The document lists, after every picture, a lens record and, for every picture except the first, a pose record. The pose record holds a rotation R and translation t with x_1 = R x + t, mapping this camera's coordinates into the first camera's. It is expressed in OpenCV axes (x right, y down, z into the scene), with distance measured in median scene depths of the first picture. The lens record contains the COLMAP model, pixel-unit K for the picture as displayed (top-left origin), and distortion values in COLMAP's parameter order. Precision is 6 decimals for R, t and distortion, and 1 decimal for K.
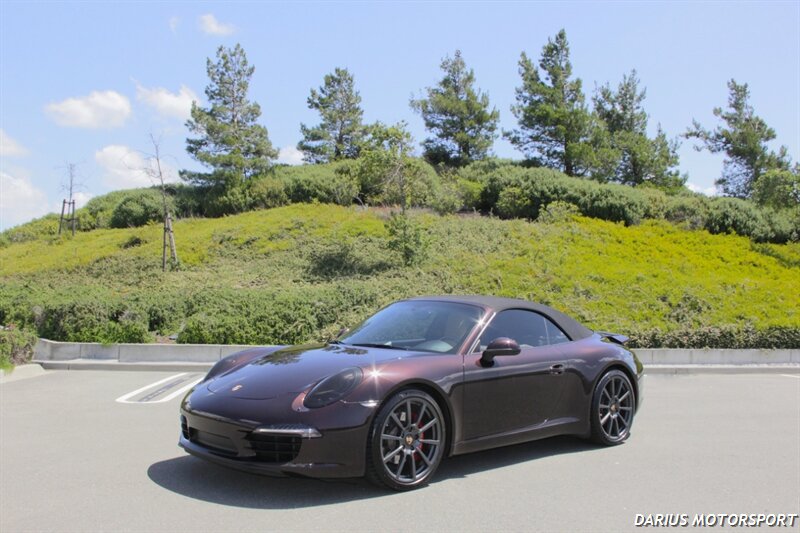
lens RADIAL K [[1037.3, 0, 398.6], [0, 1037.3, 277.8], [0, 0, 1]] dist [-0.099912, 0.306120]
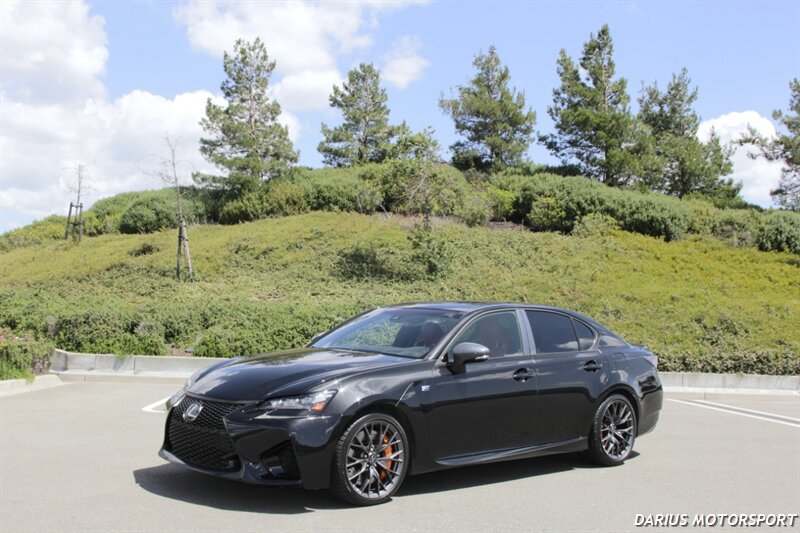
lens RADIAL K [[1245.7, 0, 389.2], [0, 1245.7, 269.4], [0, 0, 1]] dist [0.056041, 0.092961]
pose [[0.999175, 0.018375, -0.036204, 0.009915], [-0.018765, 0.999769, -0.010476, -0.007521], [0.036003, 0.011146, 0.999290, -0.131706]]
